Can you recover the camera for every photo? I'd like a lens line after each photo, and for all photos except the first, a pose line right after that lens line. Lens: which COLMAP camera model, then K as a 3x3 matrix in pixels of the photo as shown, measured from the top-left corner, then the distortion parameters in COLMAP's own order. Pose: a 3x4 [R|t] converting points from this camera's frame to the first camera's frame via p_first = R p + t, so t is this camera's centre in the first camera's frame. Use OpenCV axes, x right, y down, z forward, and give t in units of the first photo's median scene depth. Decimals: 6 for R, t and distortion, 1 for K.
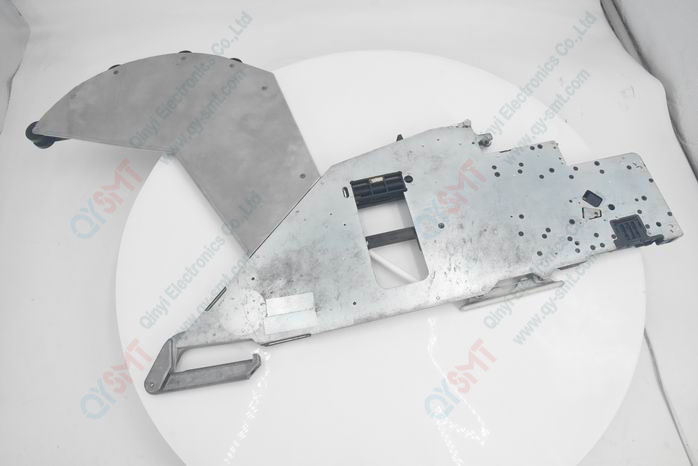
lens RADIAL K [[477.2, 0, 349.0], [0, 477.2, 233.0], [0, 0, 1]] dist [-0.146618, 0.064723]
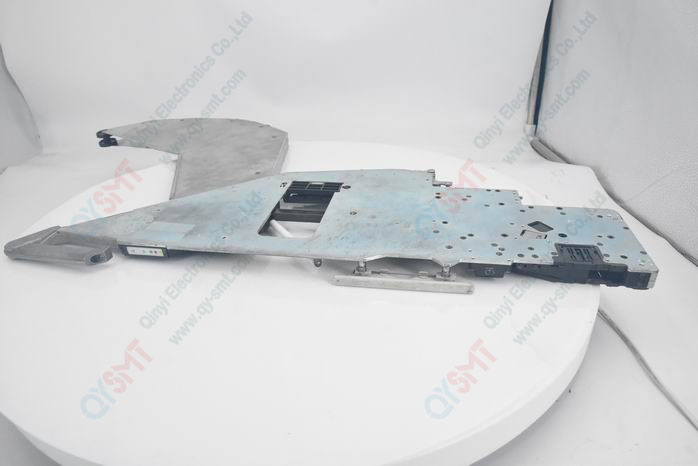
lens RADIAL K [[477.2, 0, 349.0], [0, 477.2, 233.0], [0, 0, 1]] dist [-0.146618, 0.064723]
pose [[0.923209, 0.185443, -0.336594, 0.503507], [-0.347392, 0.777239, -0.524613, 0.499505], [0.164328, 0.601258, 0.781975, 0.301217]]
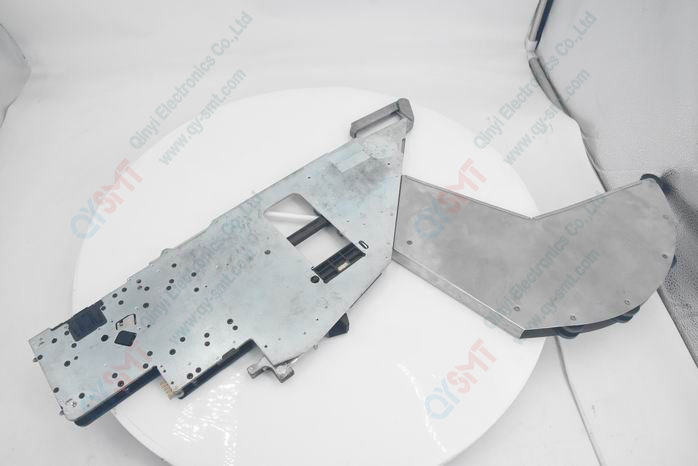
lens RADIAL K [[477.2, 0, 349.0], [0, 477.2, 233.0], [0, 0, 1]] dist [-0.146618, 0.064723]
pose [[-0.877678, 0.393667, -0.273329, 0.309138], [-0.426676, -0.382138, 0.819706, -0.954804], [0.218242, 0.836061, 0.503362, 0.463721]]
